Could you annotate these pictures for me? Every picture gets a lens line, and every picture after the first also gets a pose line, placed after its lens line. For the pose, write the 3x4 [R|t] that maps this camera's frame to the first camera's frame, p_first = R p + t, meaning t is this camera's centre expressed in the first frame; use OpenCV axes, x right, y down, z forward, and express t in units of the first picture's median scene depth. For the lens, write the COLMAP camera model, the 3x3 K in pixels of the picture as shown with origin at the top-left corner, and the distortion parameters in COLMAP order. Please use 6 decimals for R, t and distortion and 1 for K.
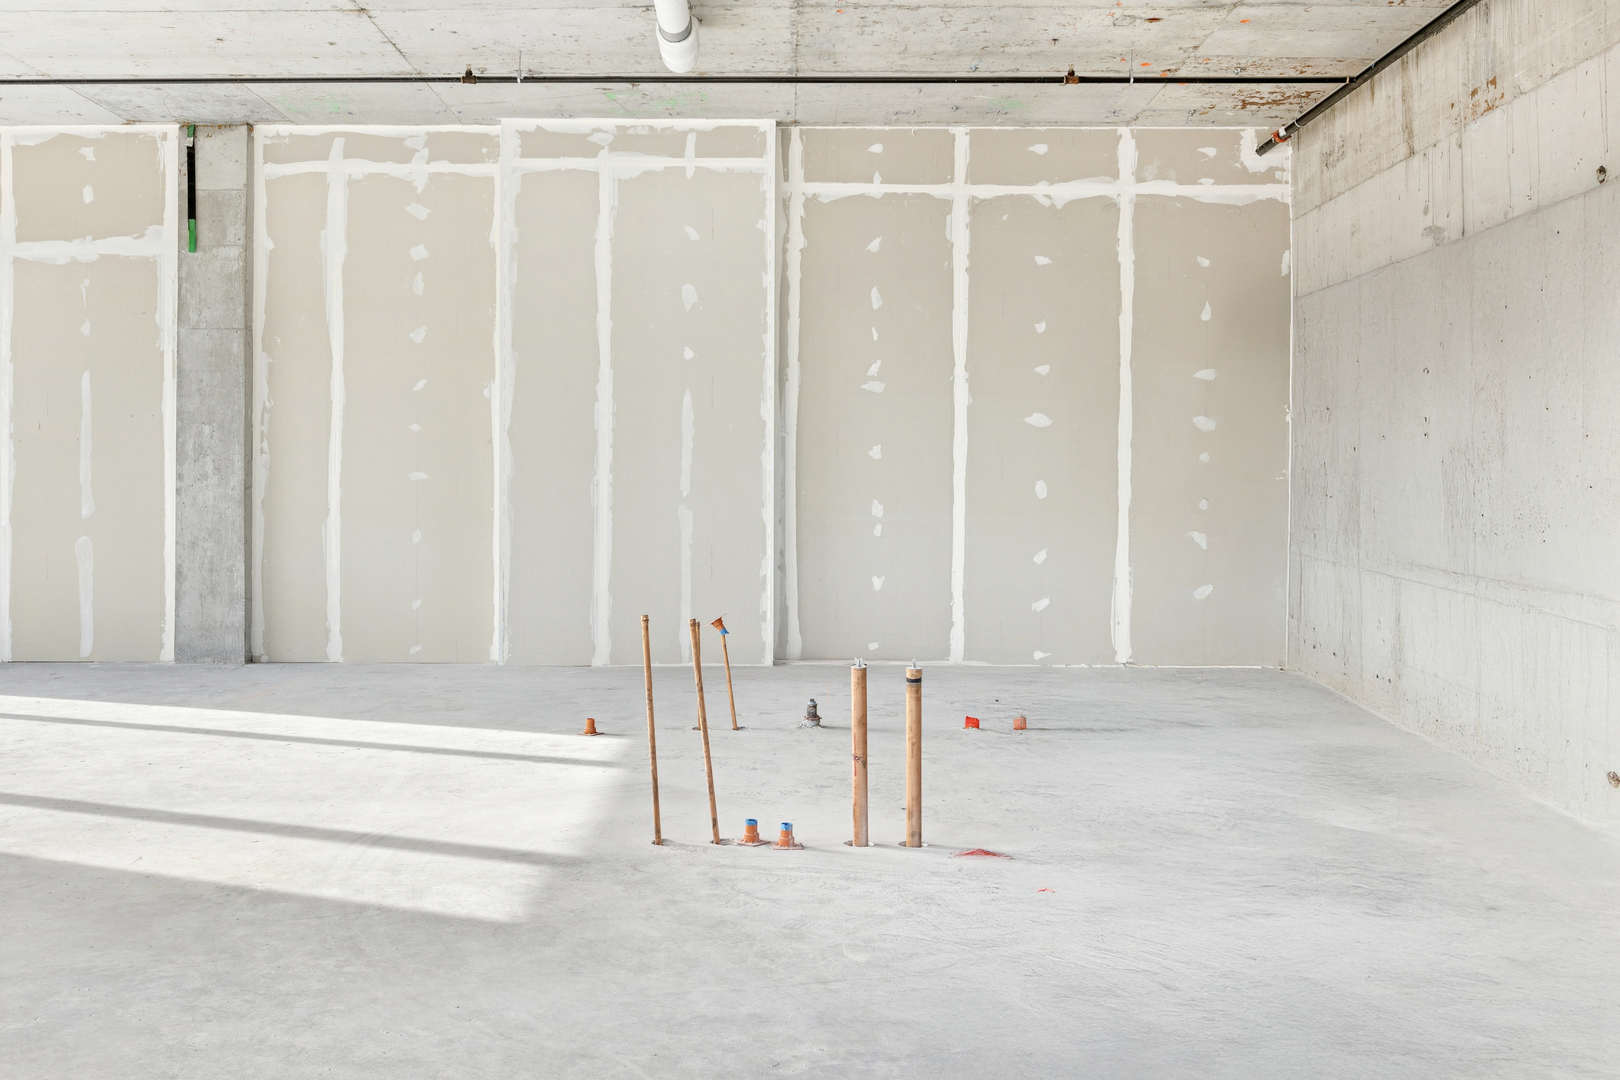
lens RADIAL K [[1355.4, 0, 808.9], [0, 1355.4, 488.9], [0, 0, 1]] dist [0.001369, 0.002984]
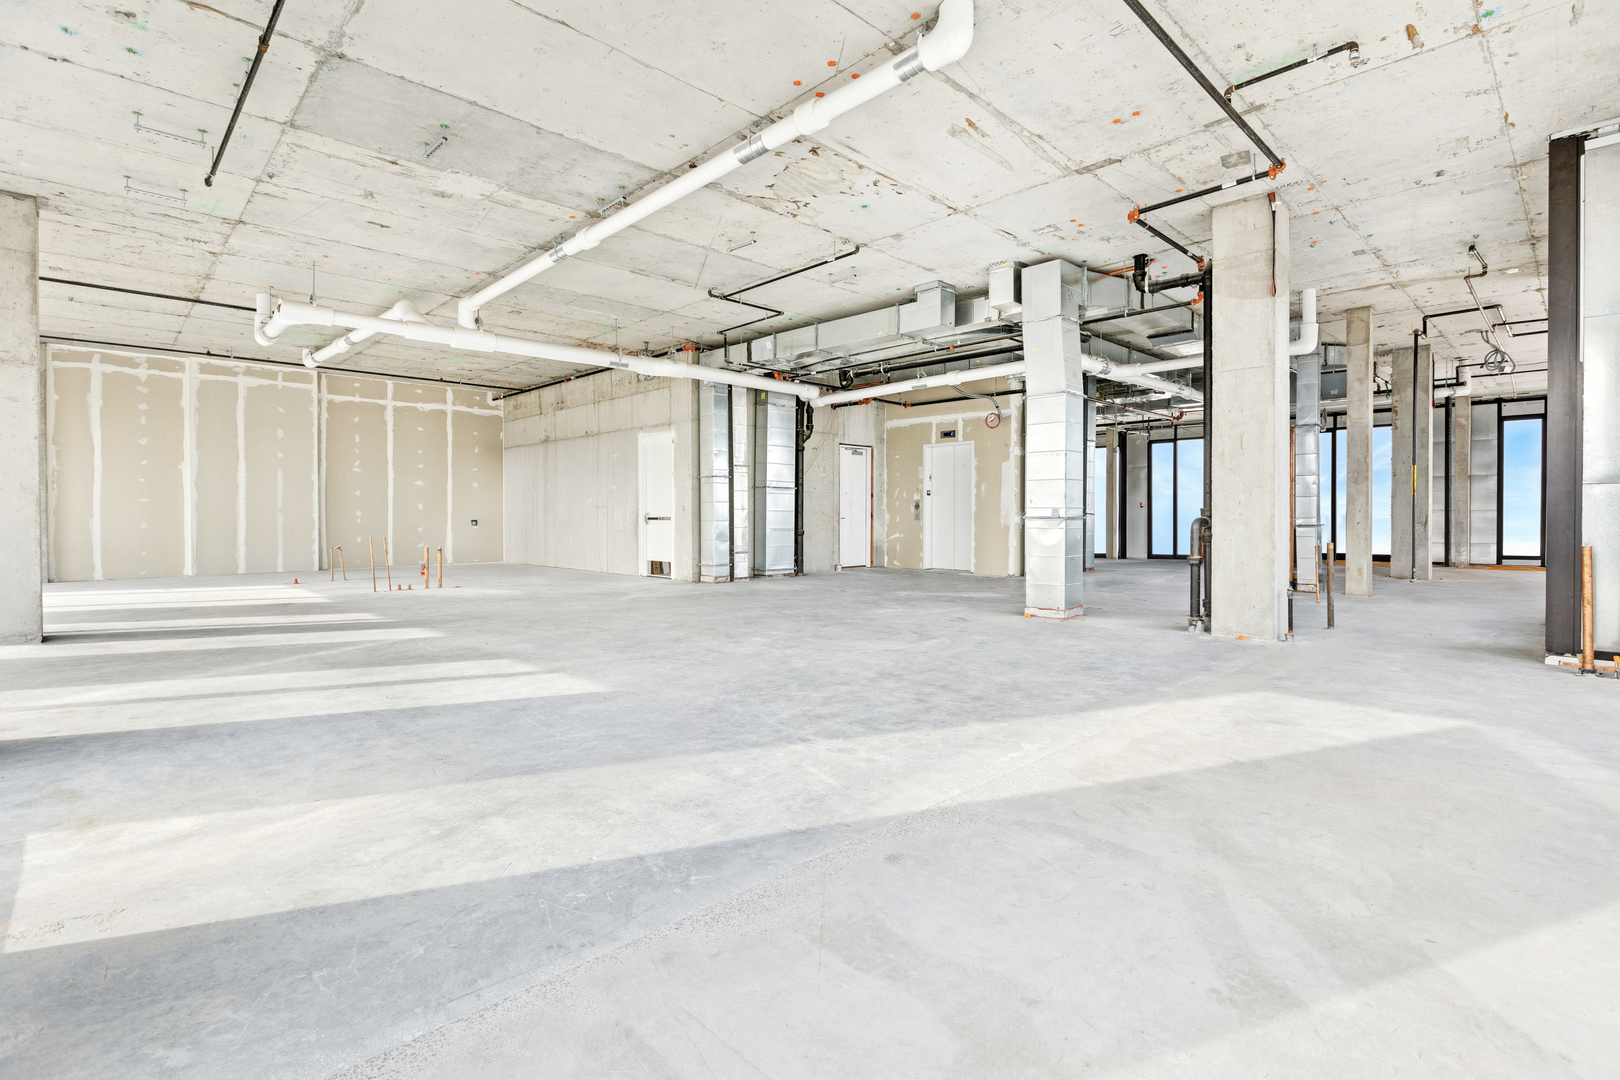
lens RADIAL K [[773.5, 0, 805.3], [0, 773.5, 515.2], [0, 0, 1]] dist [0.001570, 0.000222]
pose [[0.714879, -0.005419, 0.699227, -0.410959], [-0.002860, 0.999939, 0.010674, -0.000800], [-0.699242, -0.009630, 0.714820, -0.802413]]
